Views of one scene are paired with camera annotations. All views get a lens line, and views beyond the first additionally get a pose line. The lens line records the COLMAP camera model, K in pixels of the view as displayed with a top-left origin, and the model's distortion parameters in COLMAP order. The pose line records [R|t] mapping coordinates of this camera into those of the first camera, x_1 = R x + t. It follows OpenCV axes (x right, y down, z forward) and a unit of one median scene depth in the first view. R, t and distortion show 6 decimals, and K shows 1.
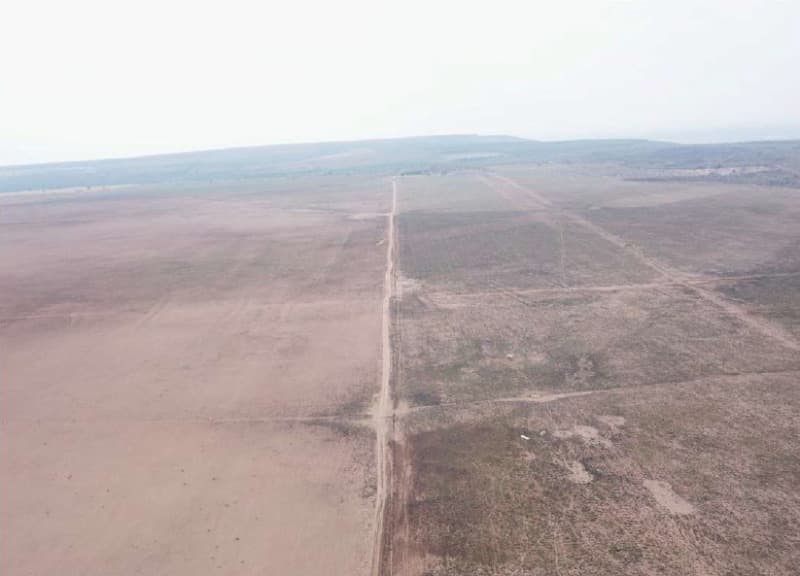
lens RADIAL K [[788.6, 0, 400.0], [0, 788.6, 289.7], [0, 0, 1]] dist [0.015438, 0.000000]
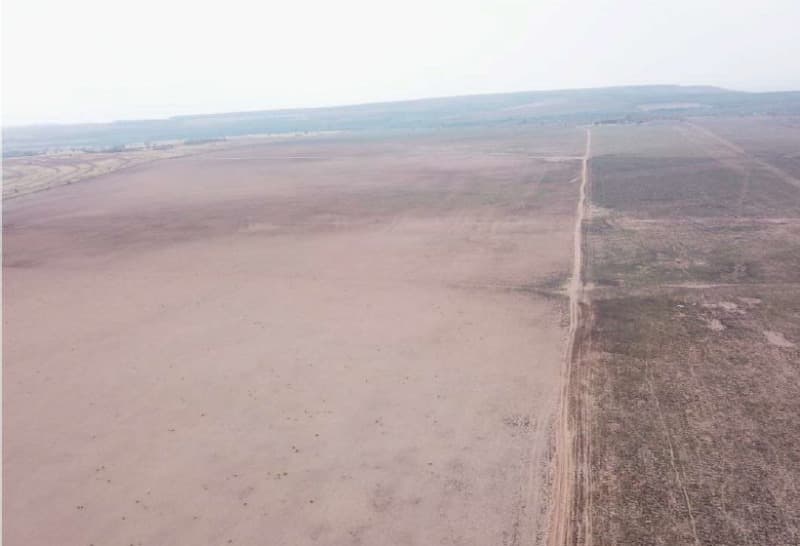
lens RADIAL K [[784.9, 0, 403.1], [0, 784.9, 273.5], [0, 0, 1]] dist [0.008427, 0.000000]
pose [[0.972656, 0.055535, -0.225514, -0.003068], [-0.046026, 0.997824, 0.047212, 0.044441], [0.227645, -0.035542, 0.973095, -0.222713]]
